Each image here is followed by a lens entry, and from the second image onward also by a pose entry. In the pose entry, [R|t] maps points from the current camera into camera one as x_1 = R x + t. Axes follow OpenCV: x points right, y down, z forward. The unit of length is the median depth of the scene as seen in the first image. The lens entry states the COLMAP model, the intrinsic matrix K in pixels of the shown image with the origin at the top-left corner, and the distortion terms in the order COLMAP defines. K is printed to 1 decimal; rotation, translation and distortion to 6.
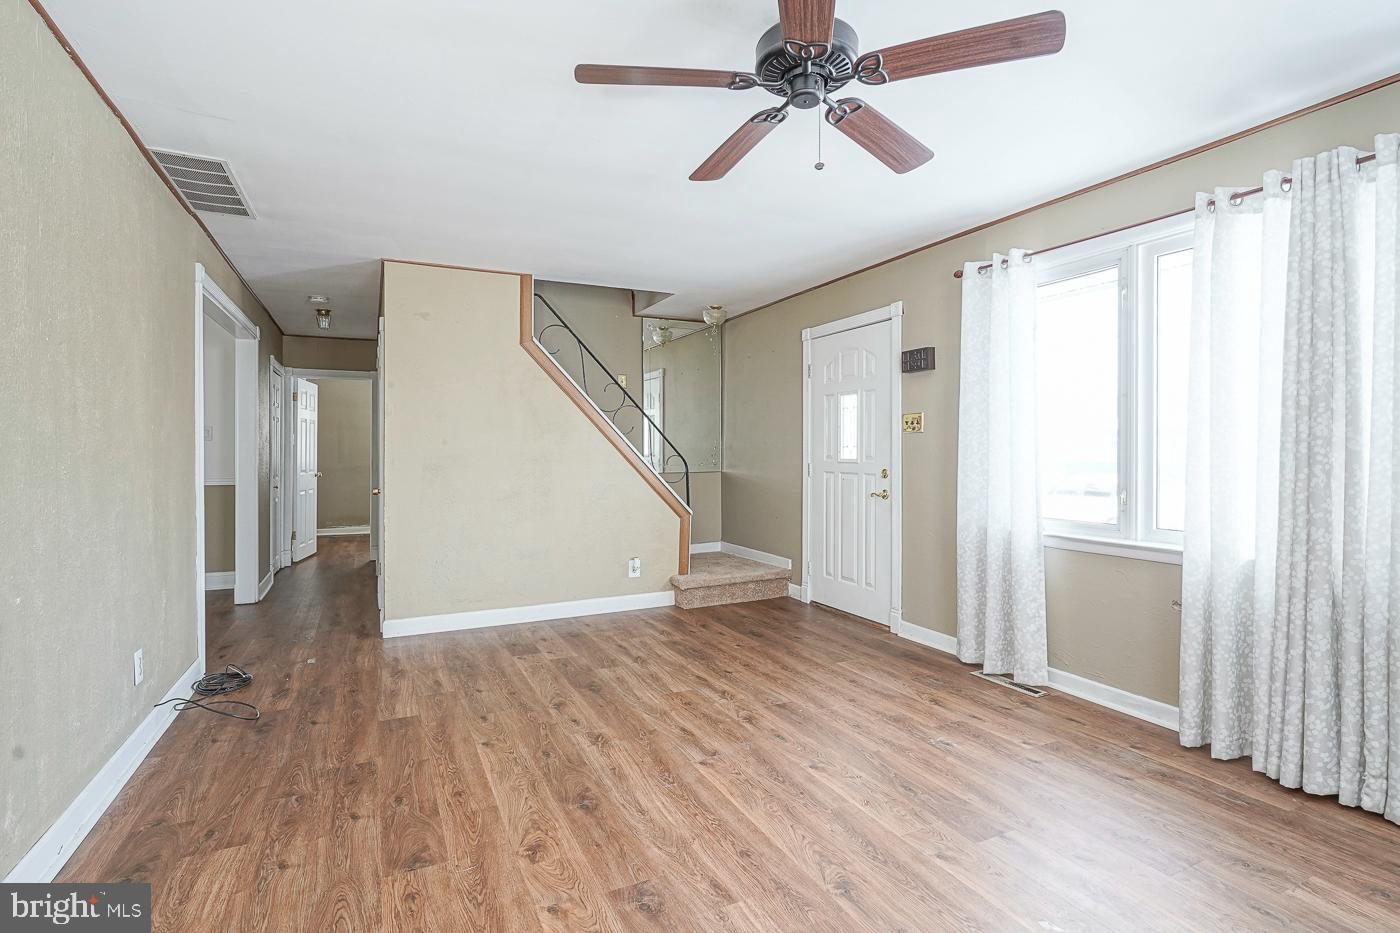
lens RADIAL K [[677.6, 0, 706.3], [0, 677.6, 484.5], [0, 0, 1]] dist [0.000026, 0.001487]
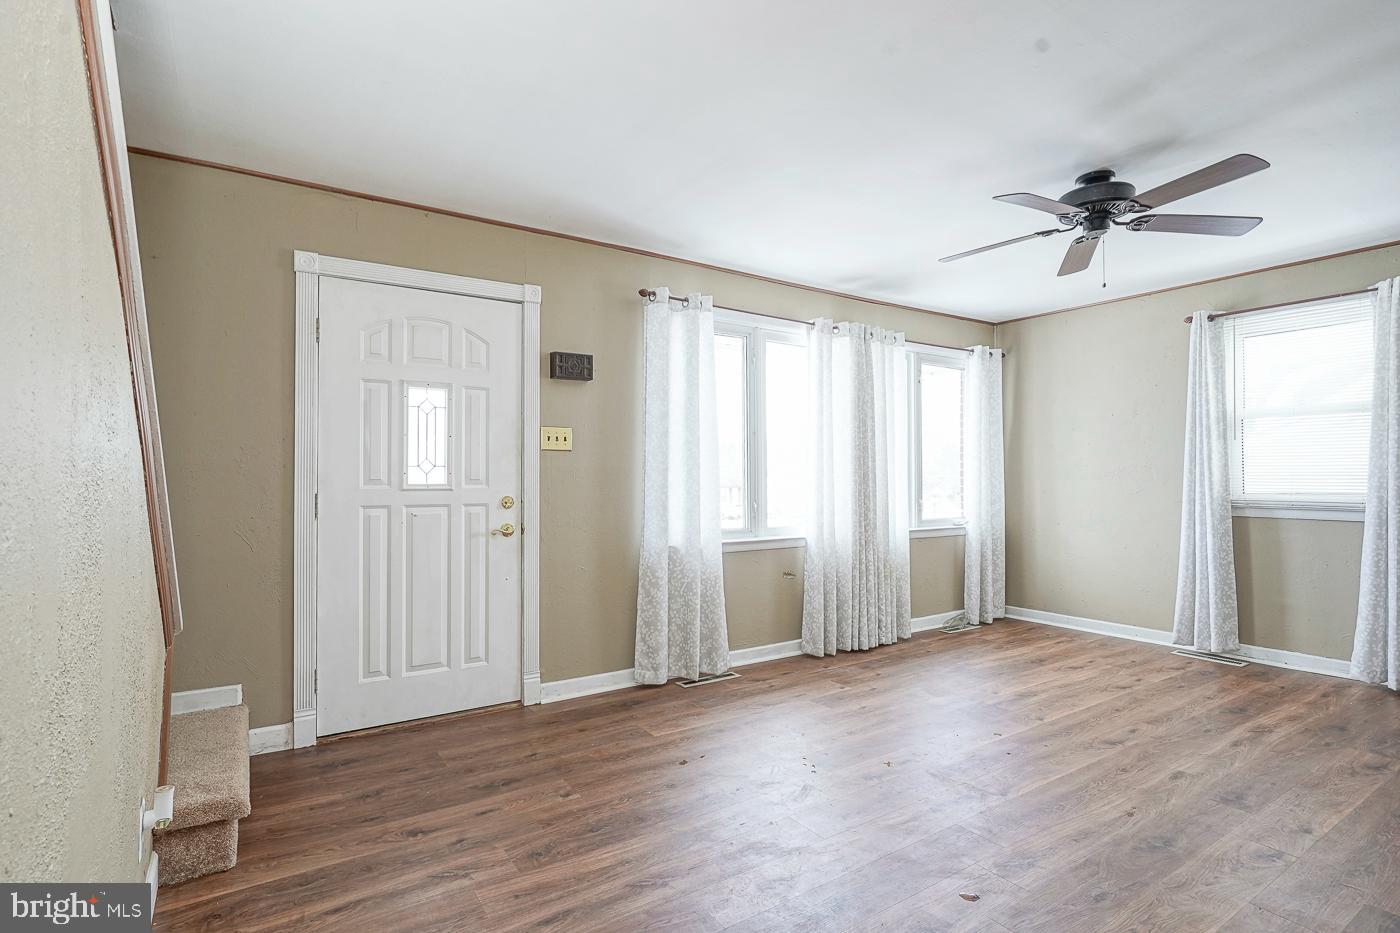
lens RADIAL K [[699.5, 0, 704.0], [0, 699.5, 469.9], [0, 0, 1]] dist [-0.002400, 0.004461]
pose [[-0.134348, 0.013471, 0.990843, -0.635396], [0.048434, 0.998802, -0.007012, -0.040392], [-0.989750, 0.047048, -0.134839, 1.041740]]
